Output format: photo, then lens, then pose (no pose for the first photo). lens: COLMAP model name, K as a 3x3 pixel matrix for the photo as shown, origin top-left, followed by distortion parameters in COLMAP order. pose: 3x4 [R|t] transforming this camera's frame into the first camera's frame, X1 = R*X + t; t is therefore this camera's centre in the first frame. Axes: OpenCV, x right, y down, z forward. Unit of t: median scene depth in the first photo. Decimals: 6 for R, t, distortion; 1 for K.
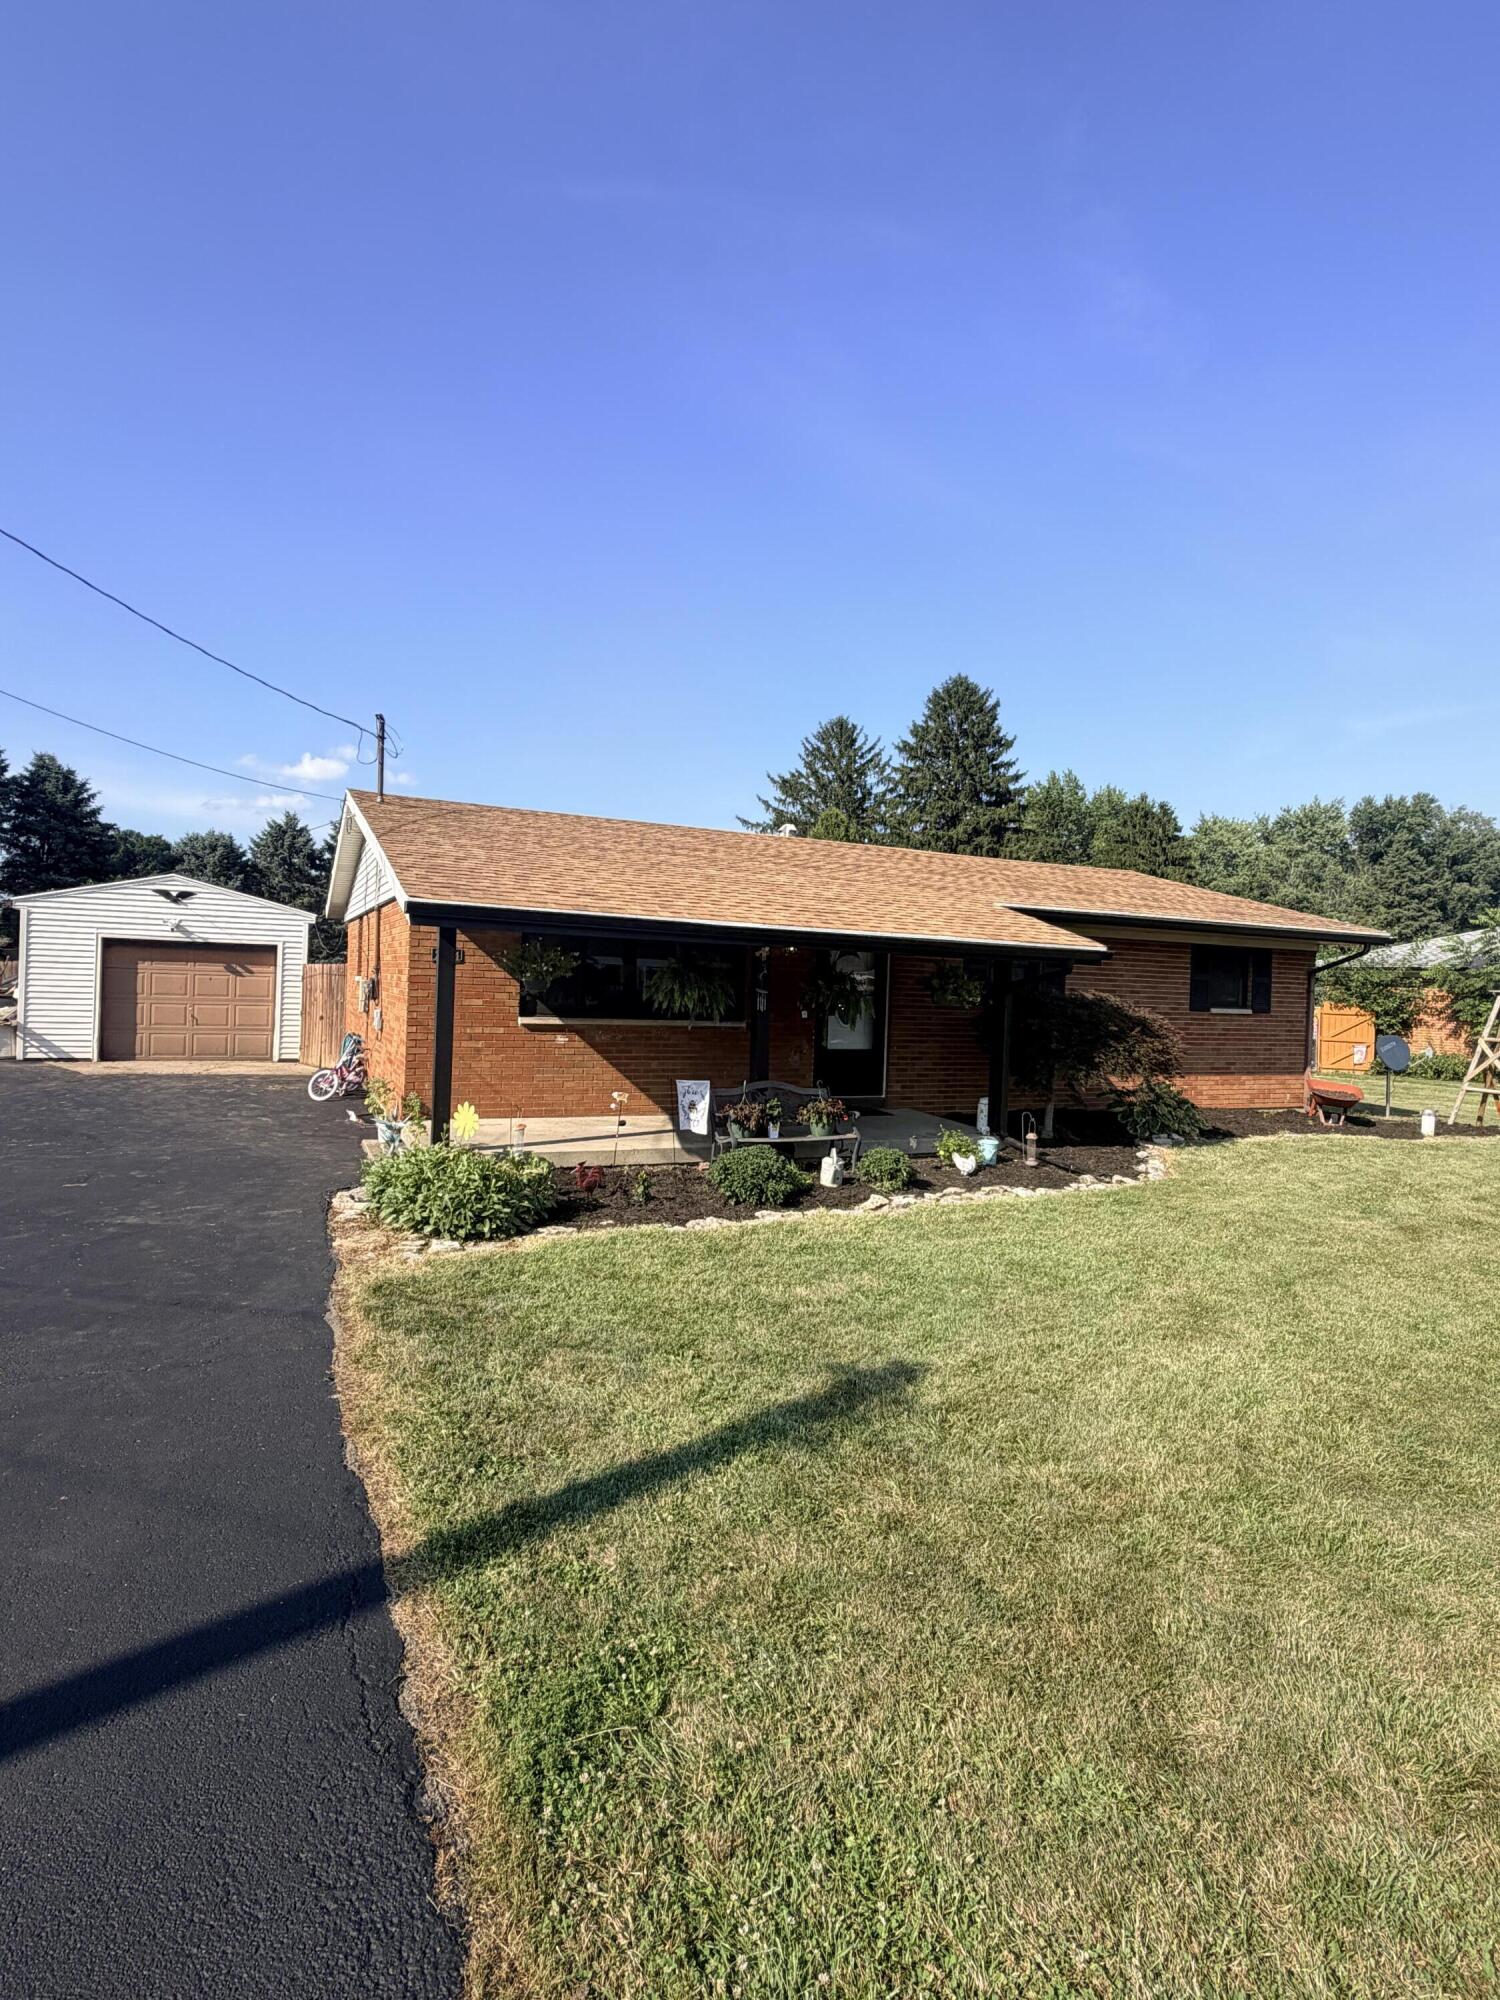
lens RADIAL K [[1035.8, 0, 747.3], [0, 1035.8, 995.6], [0, 0, 1]] dist [-0.003798, 0.000497]
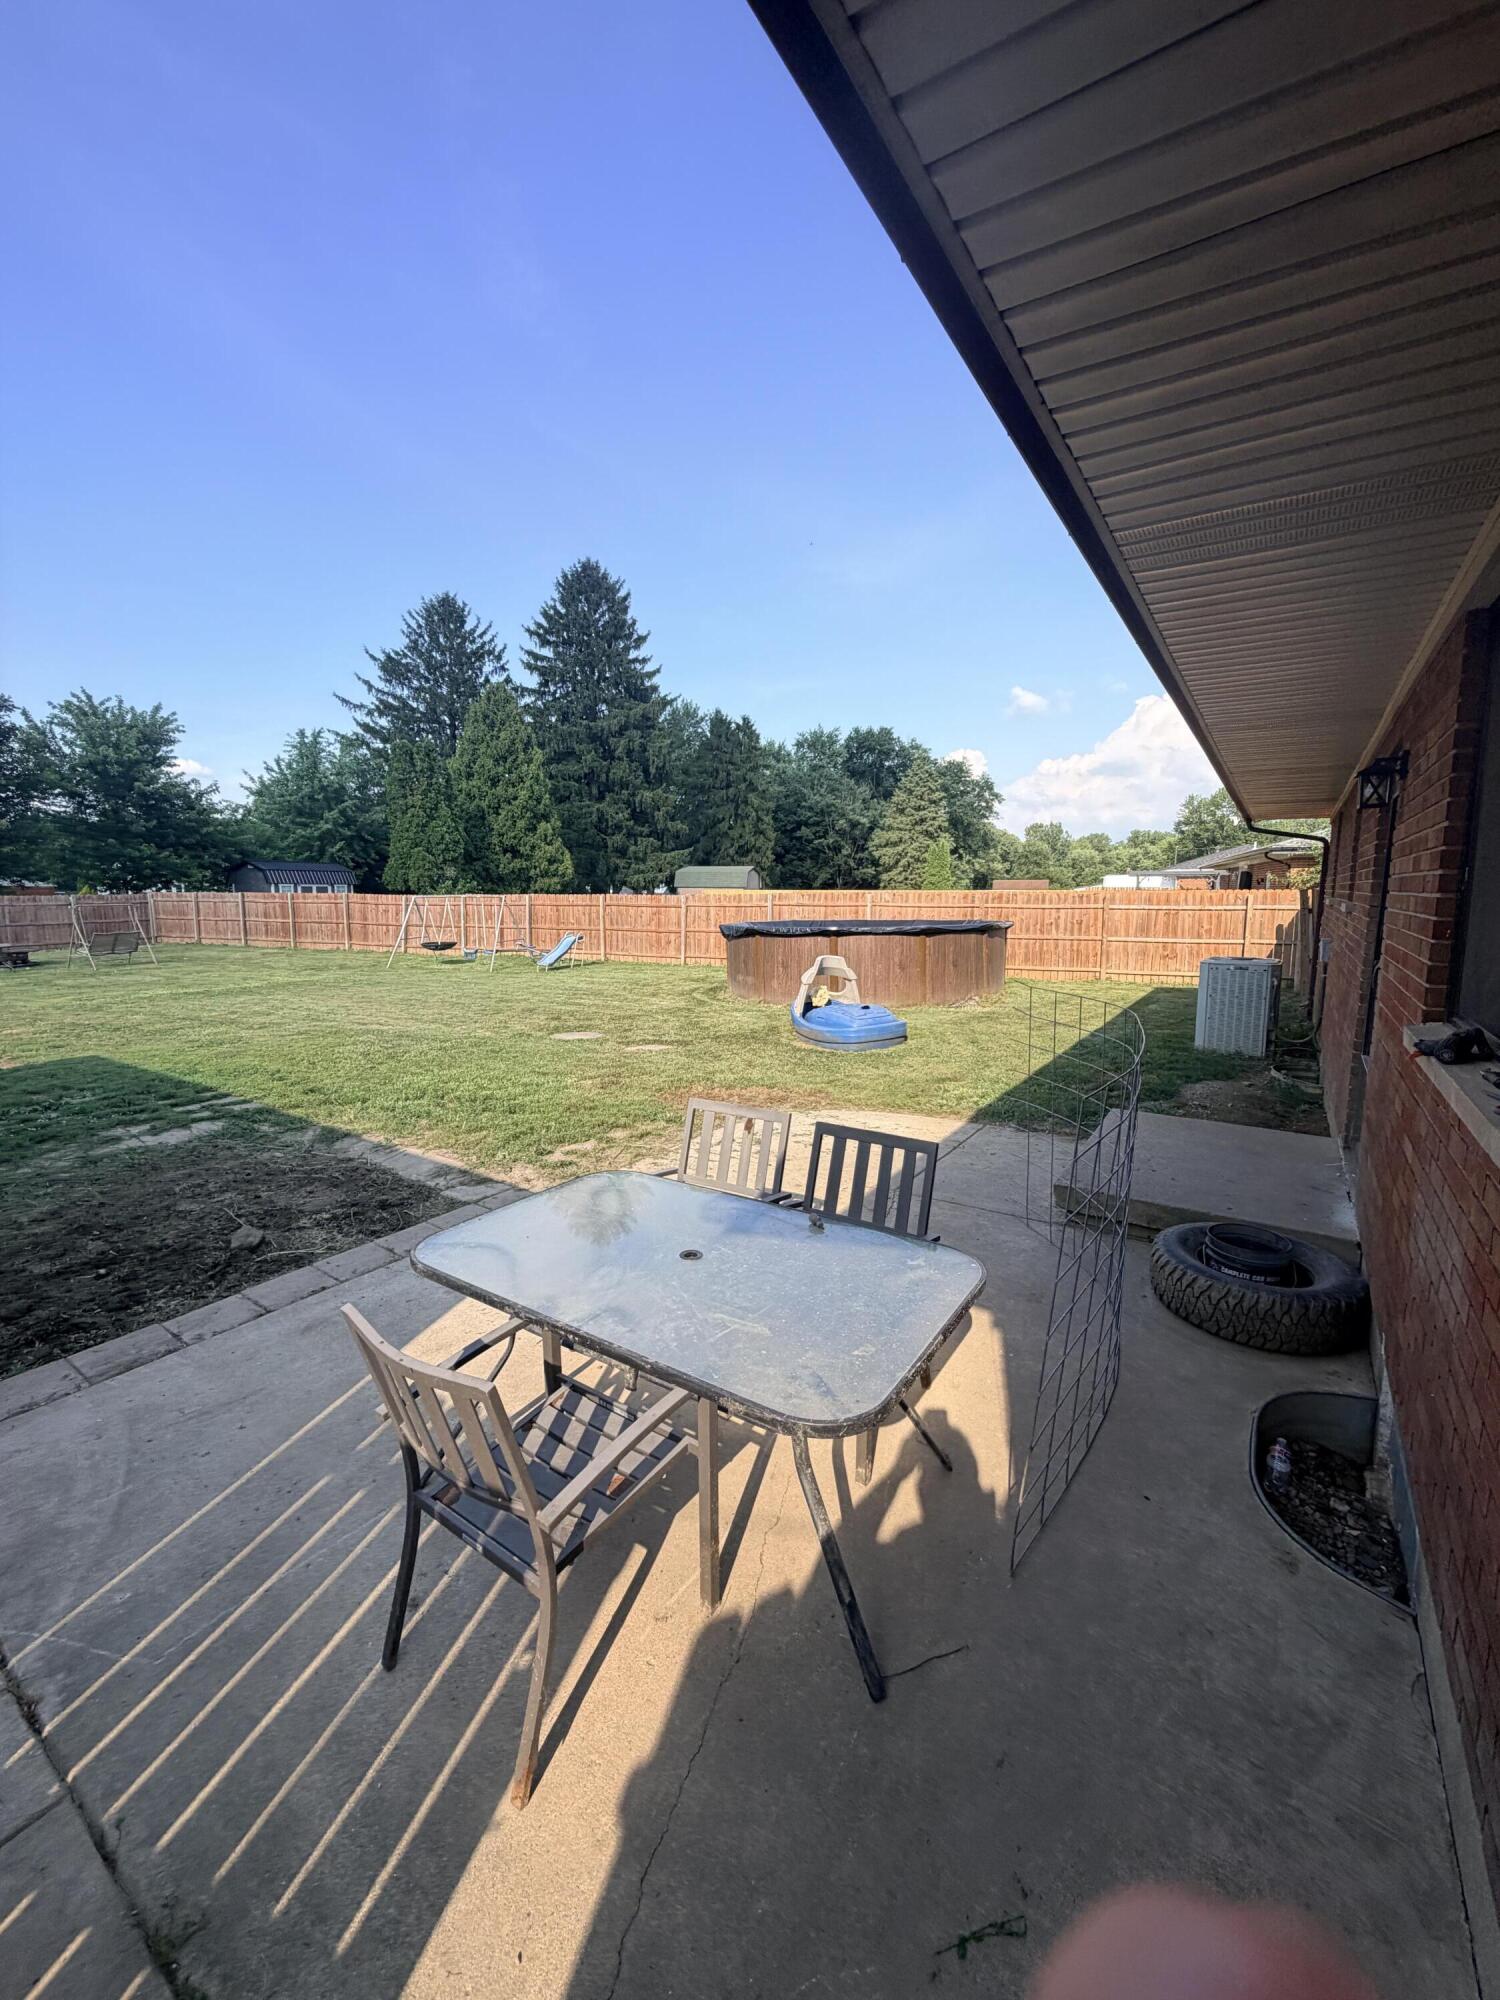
lens RADIAL K [[797.4, 0, 751.8], [0, 797.4, 992.4], [0, 0, 1]] dist [-0.000246, -0.000334]
pose [[0.851445, -0.102148, 0.514399, -0.115797], [0.035448, 0.989814, 0.137881, -0.005758], [-0.523244, -0.099164, 0.846394, 0.309288]]
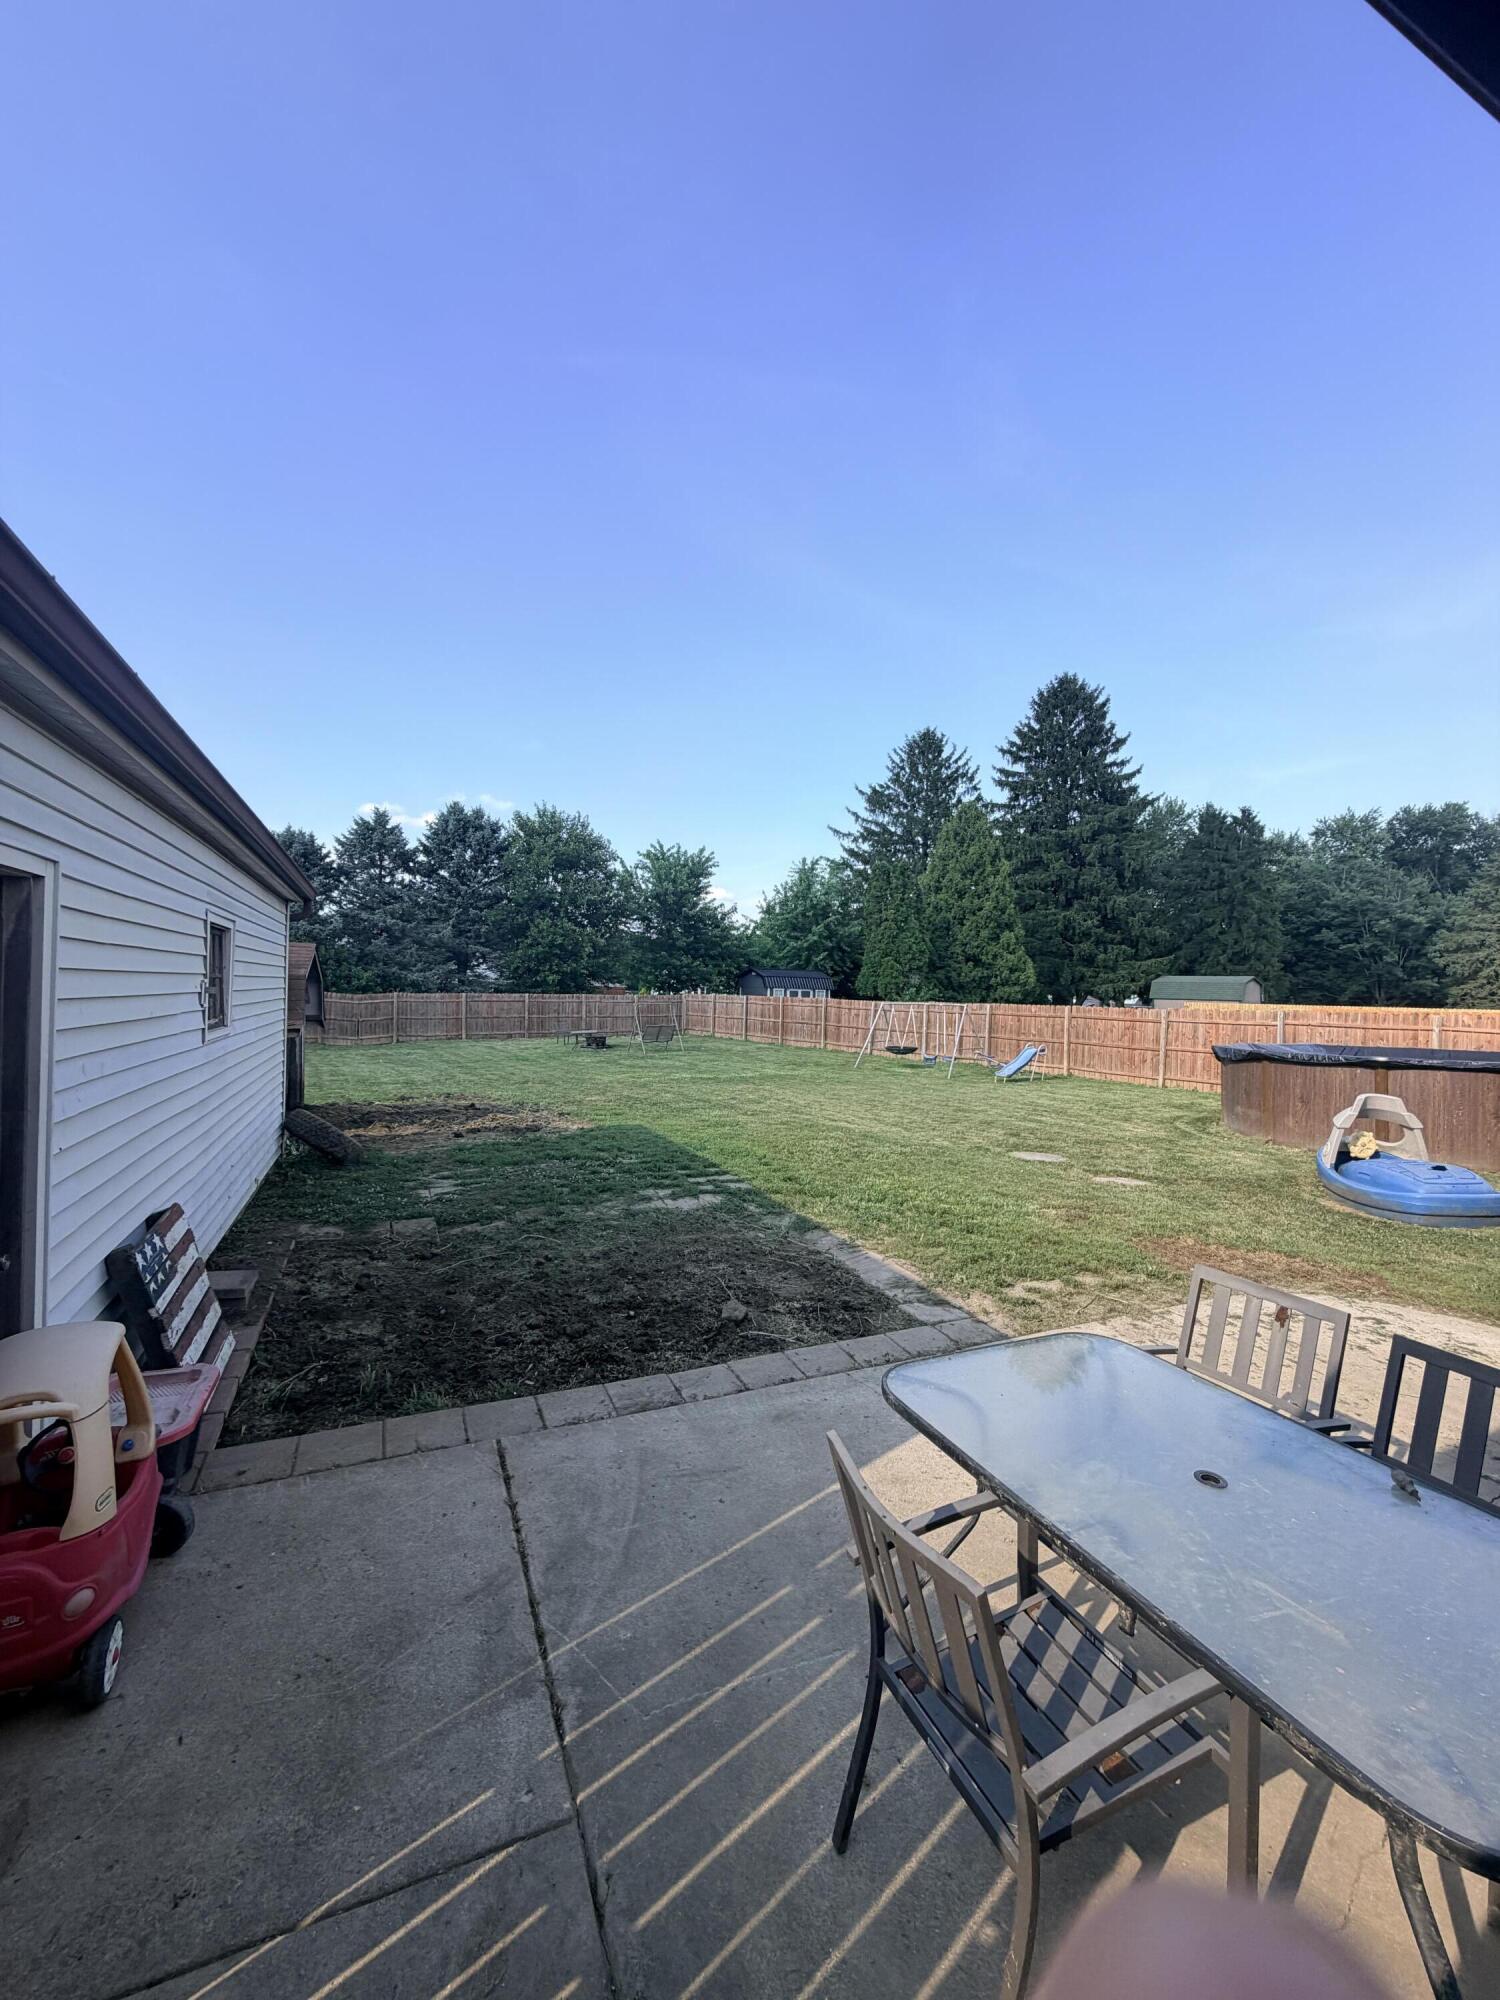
lens RADIAL K [[797.4, 0, 751.8], [0, 797.4, 992.4], [0, 0, 1]] dist [-0.000246, -0.000334]
pose [[0.999872, -0.014919, -0.005768, -0.117095], [0.014864, 0.999844, -0.009495, -0.006823], [0.005909, 0.009408, 0.999938, 0.311119]]
